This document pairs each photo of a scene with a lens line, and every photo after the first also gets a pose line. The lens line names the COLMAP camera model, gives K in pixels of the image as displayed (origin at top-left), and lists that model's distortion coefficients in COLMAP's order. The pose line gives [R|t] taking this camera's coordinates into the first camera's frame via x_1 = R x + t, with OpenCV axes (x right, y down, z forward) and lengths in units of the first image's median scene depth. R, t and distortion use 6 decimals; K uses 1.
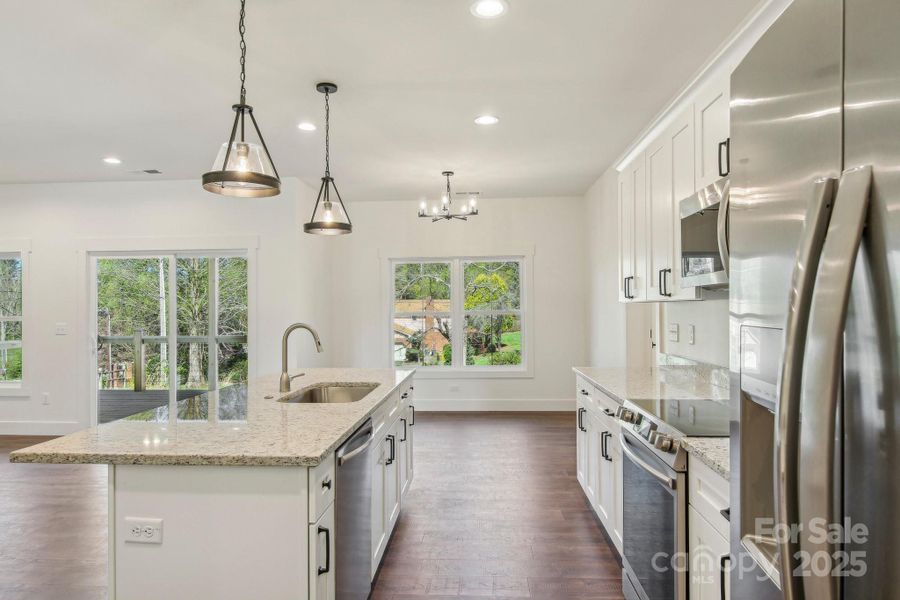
lens RADIAL K [[573.9, 0, 444.3], [0, 573.9, 318.7], [0, 0, 1]] dist [0.002537, -0.000929]
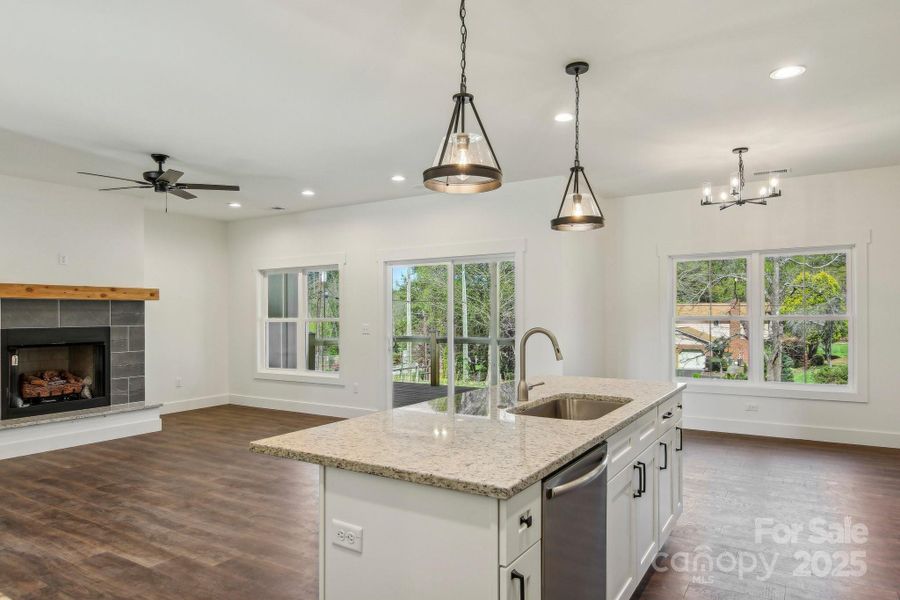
lens RADIAL K [[573.9, 0, 444.3], [0, 573.9, 318.7], [0, 0, 1]] dist [0.002537, -0.000929]
pose [[0.879553, 0.007828, -0.475736, 0.045509], [-0.010919, 0.999933, -0.003735, -0.001139], [0.475675, 0.008480, 0.879580, 0.107040]]
